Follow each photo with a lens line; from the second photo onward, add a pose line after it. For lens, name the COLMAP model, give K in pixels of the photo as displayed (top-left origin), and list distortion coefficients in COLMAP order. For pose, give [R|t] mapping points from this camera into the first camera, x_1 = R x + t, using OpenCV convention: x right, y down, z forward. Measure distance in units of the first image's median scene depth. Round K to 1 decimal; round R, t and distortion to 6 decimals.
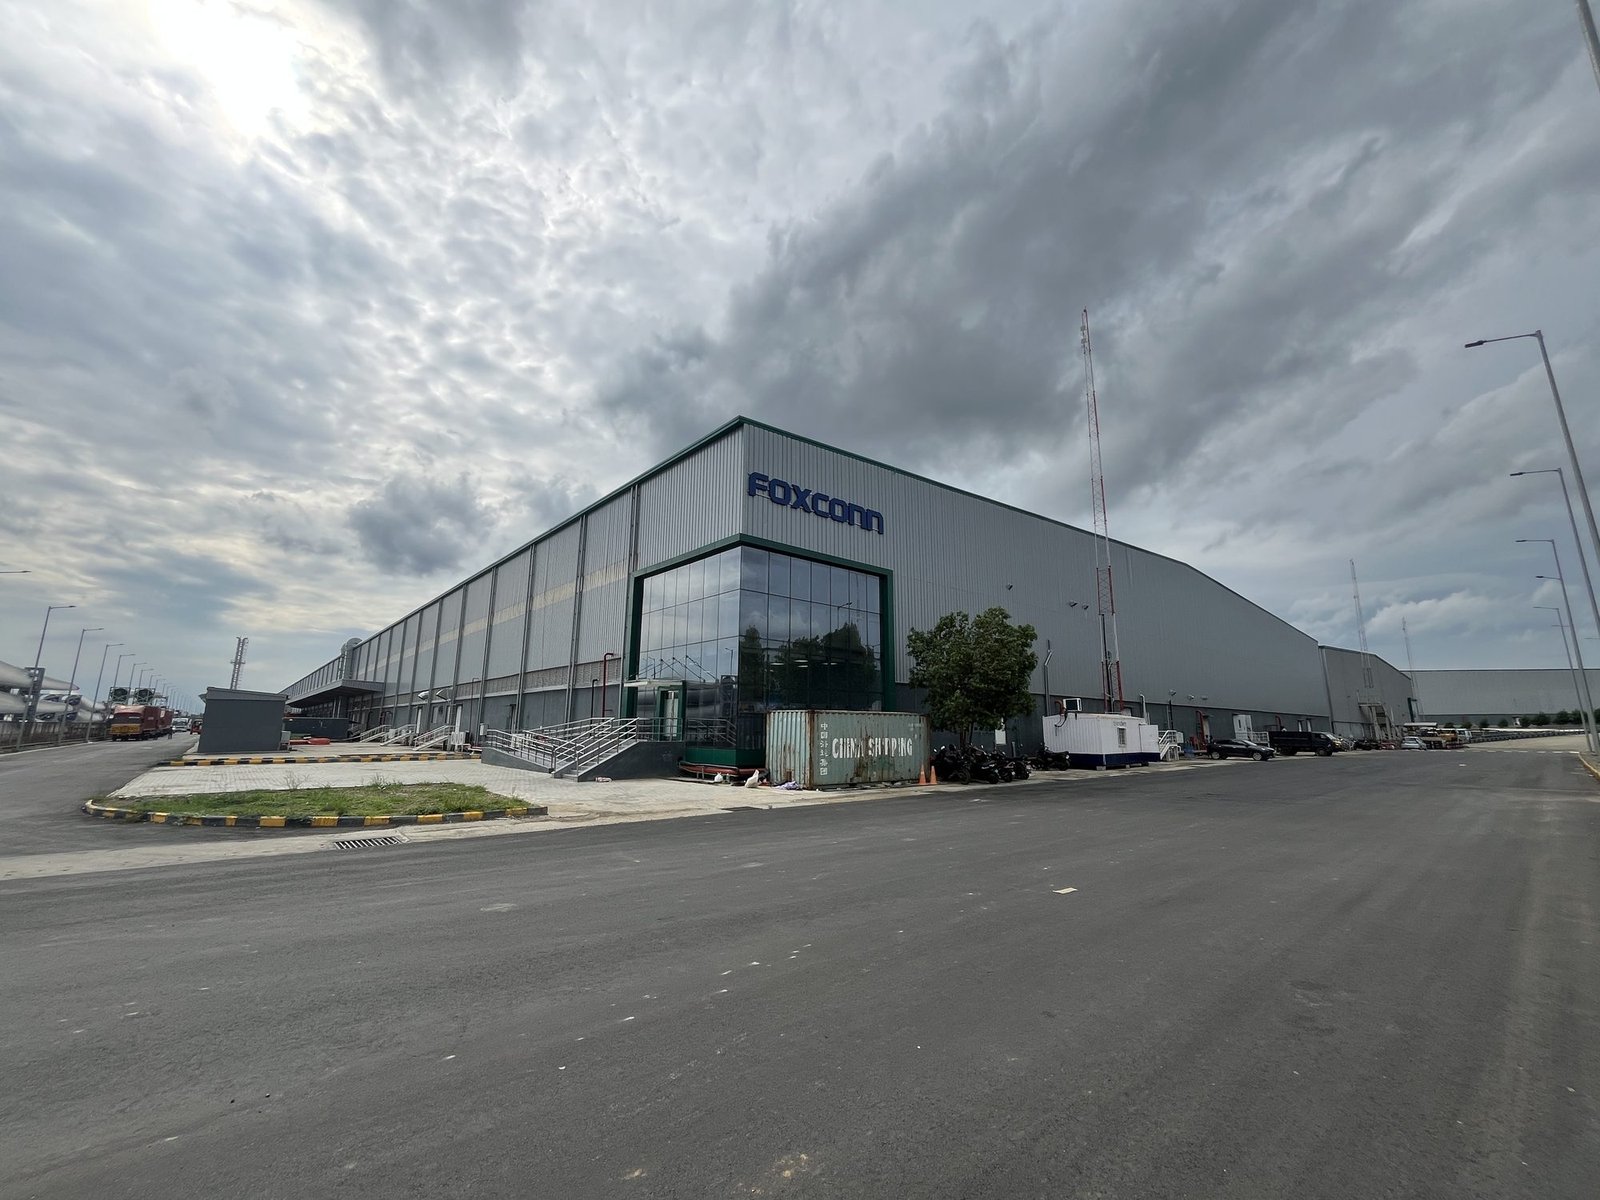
lens RADIAL K [[638.8, 0, 800.4], [0, 638.8, 598.7], [0, 0, 1]] dist [0.000593, -0.000094]
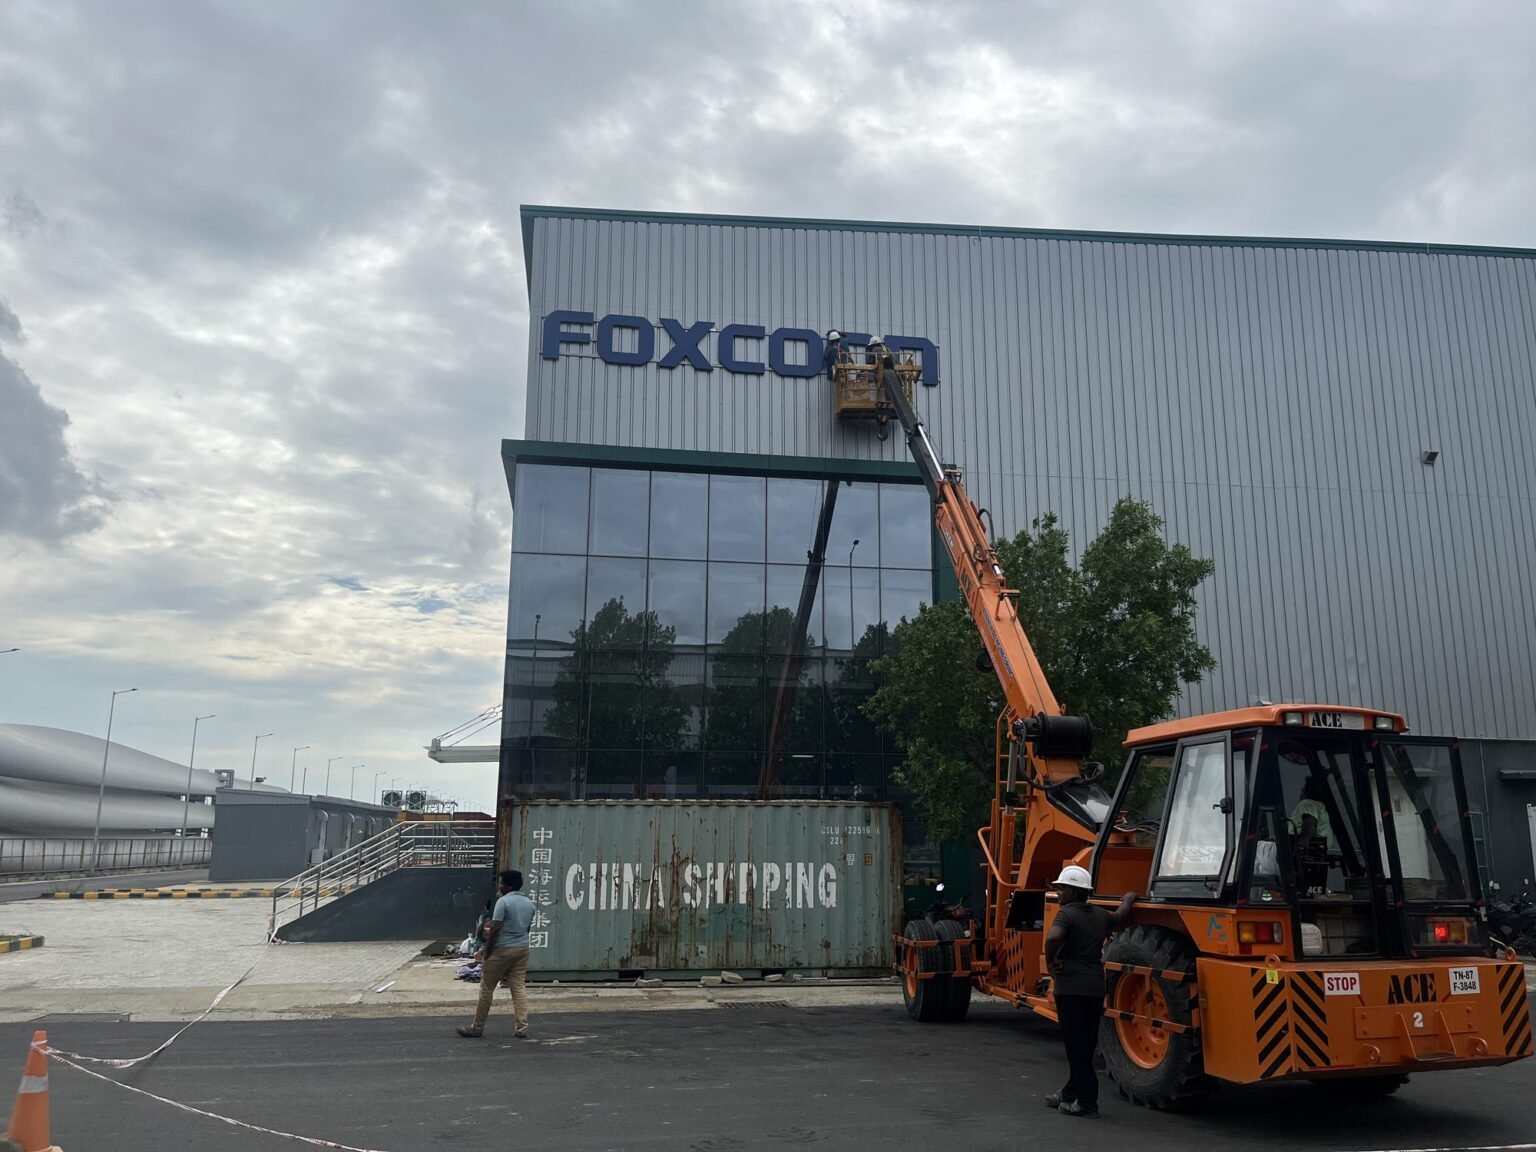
lens RADIAL K [[1159.8, 0, 785.7], [0, 1159.8, 578.2], [0, 0, 1]] dist [0.071165, -0.104052]
pose [[0.855128, -0.117968, -0.504816, 0.497664], [0.106559, 0.992970, -0.051536, 0.067454], [0.507346, -0.009722, 0.861687, 0.321476]]
